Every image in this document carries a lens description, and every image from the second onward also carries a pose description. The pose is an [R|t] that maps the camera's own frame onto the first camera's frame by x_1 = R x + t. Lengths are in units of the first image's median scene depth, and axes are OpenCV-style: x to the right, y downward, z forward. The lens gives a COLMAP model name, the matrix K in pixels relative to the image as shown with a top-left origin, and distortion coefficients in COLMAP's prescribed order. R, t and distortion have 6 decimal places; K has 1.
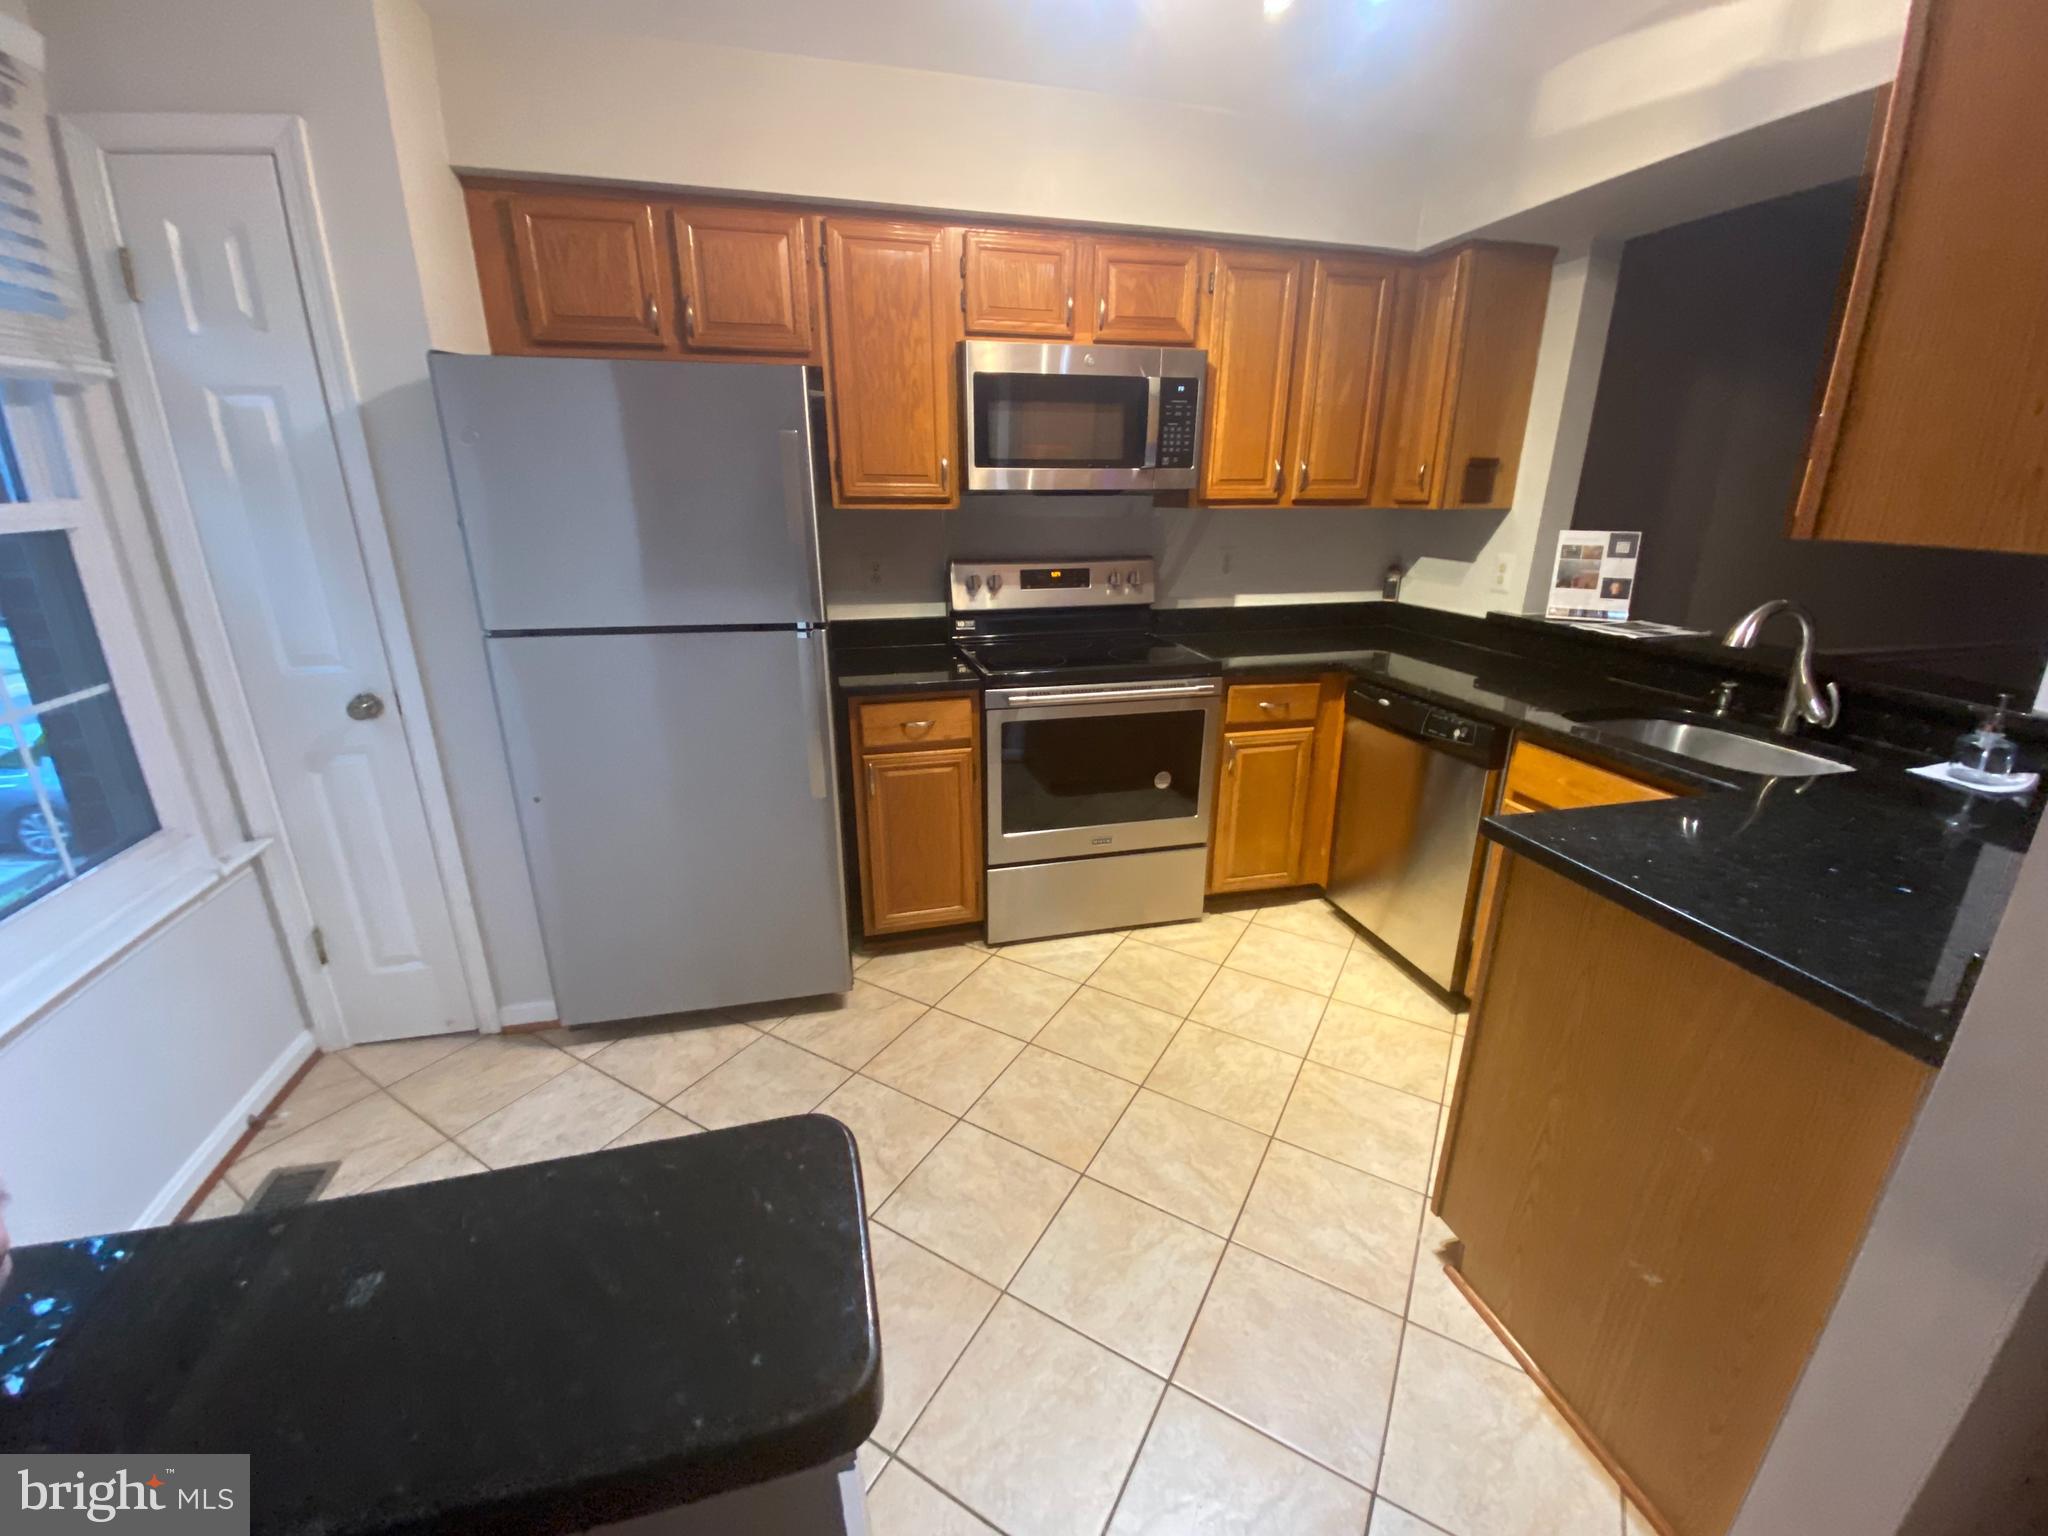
lens RADIAL K [[829.5, 0, 1017.8], [0, 829.5, 760.7], [0, 0, 1]] dist [0.023921, -0.025984]
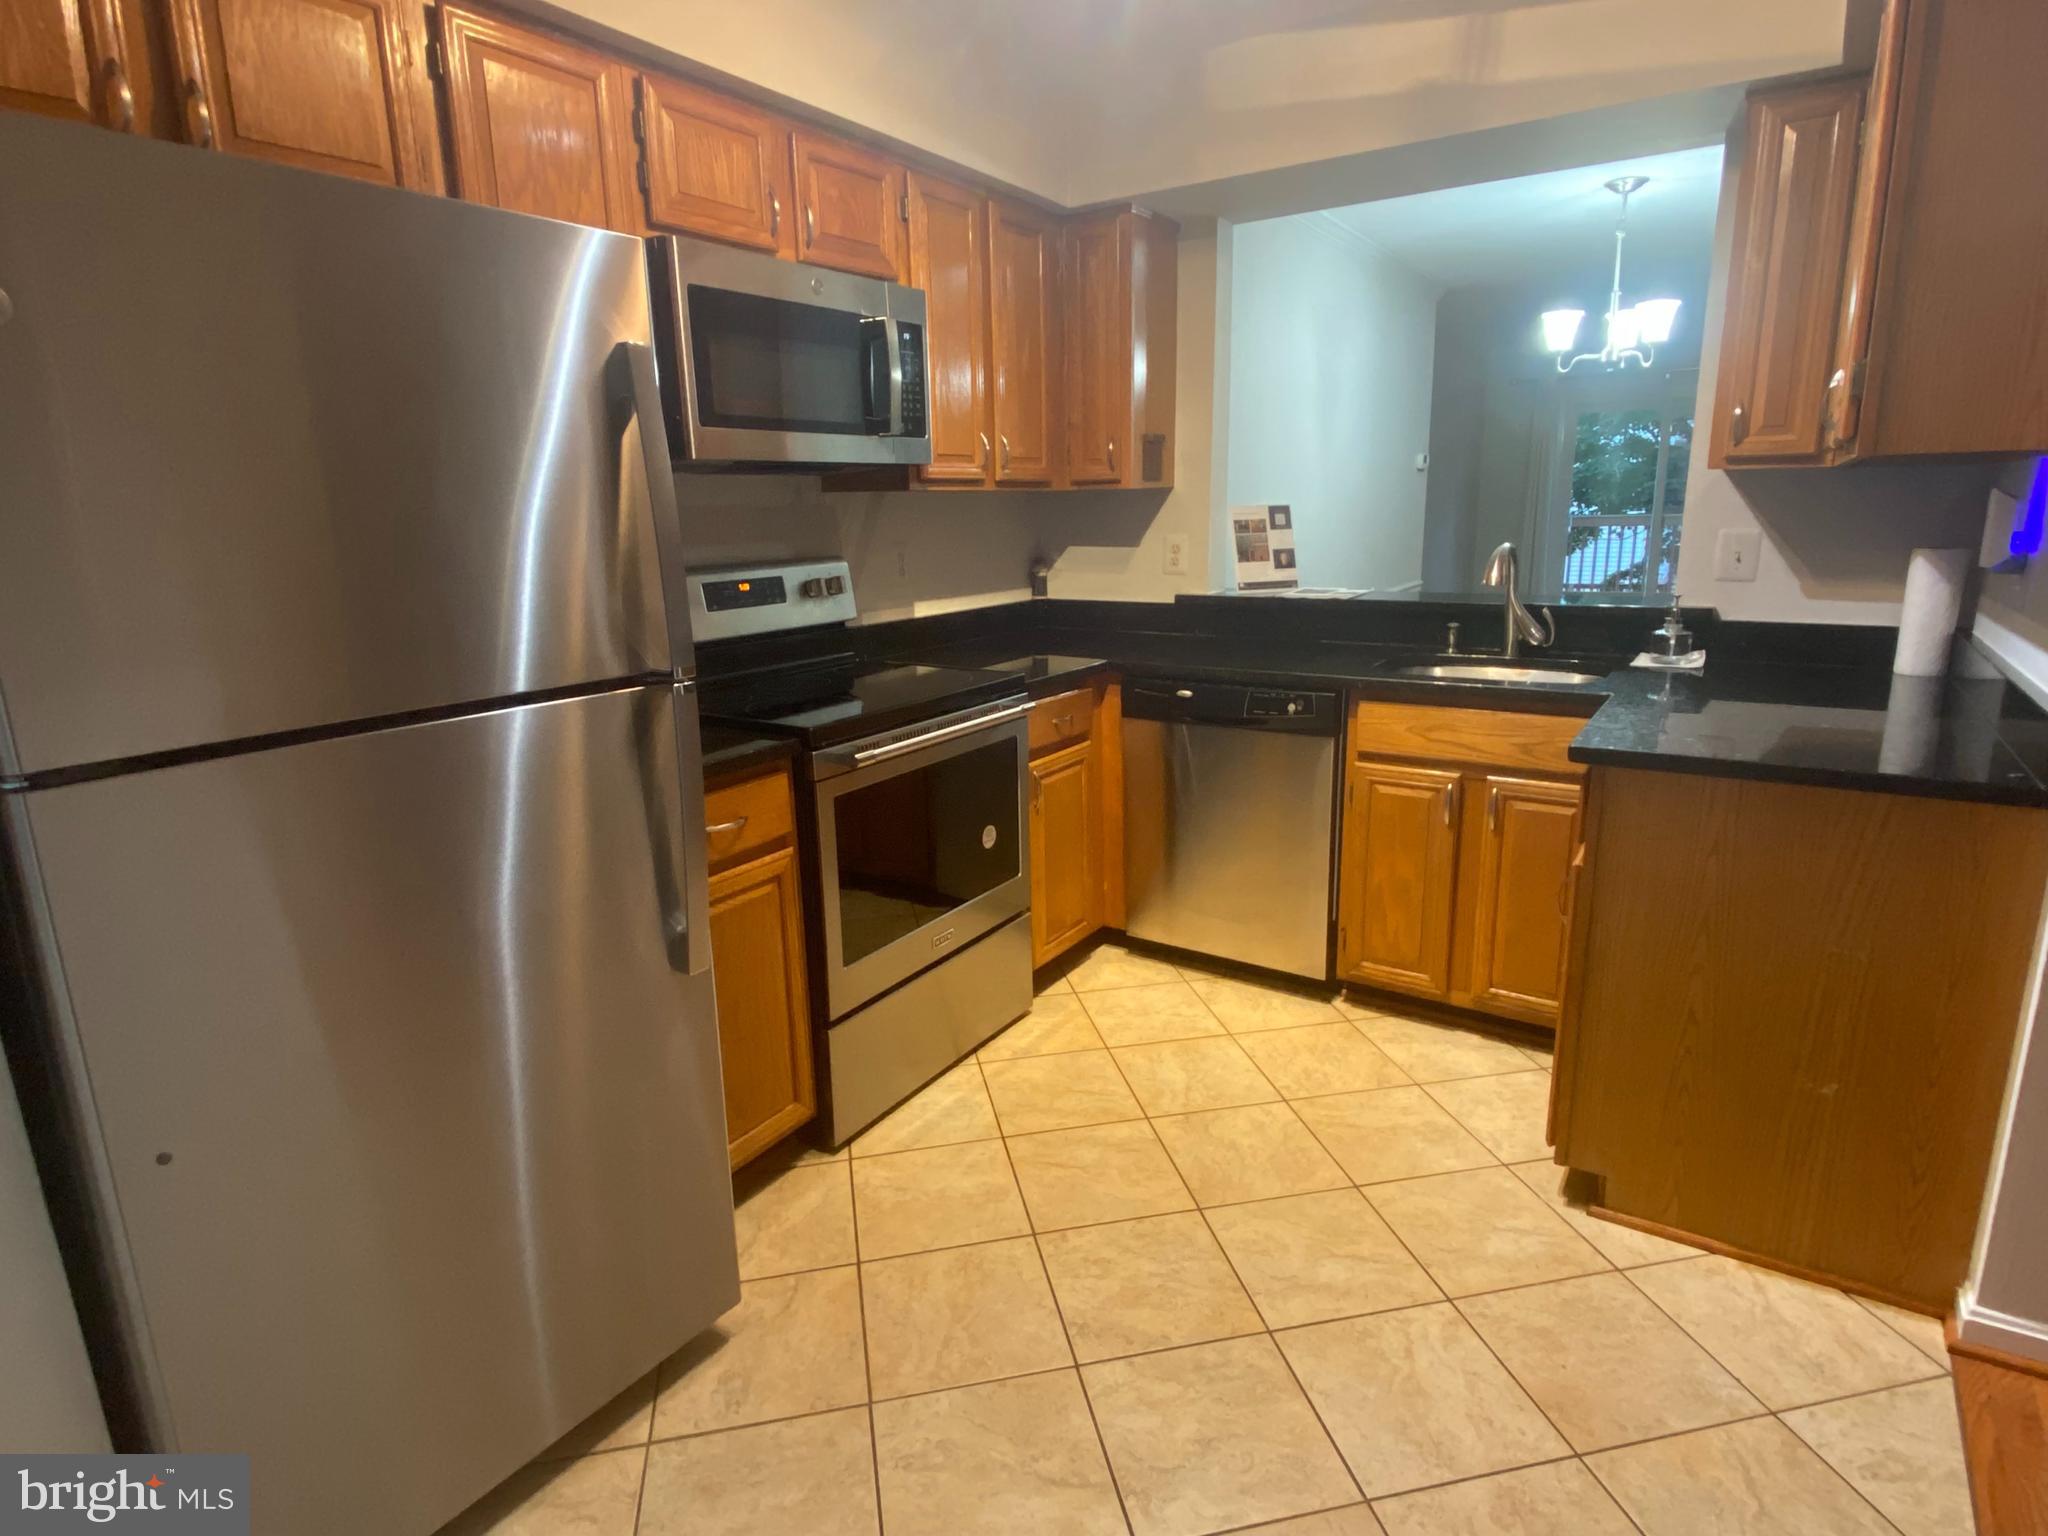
lens RADIAL K [[1103.7, 0, 1015.8], [0, 1103.7, 753.4], [0, 0, 1]] dist [0.044716, -0.055534]
pose [[0.737165, -0.168696, 0.654316, -0.460243], [0.231826, 0.972702, -0.010397, -0.035629], [-0.634700, 0.159351, 0.756150, 0.214523]]
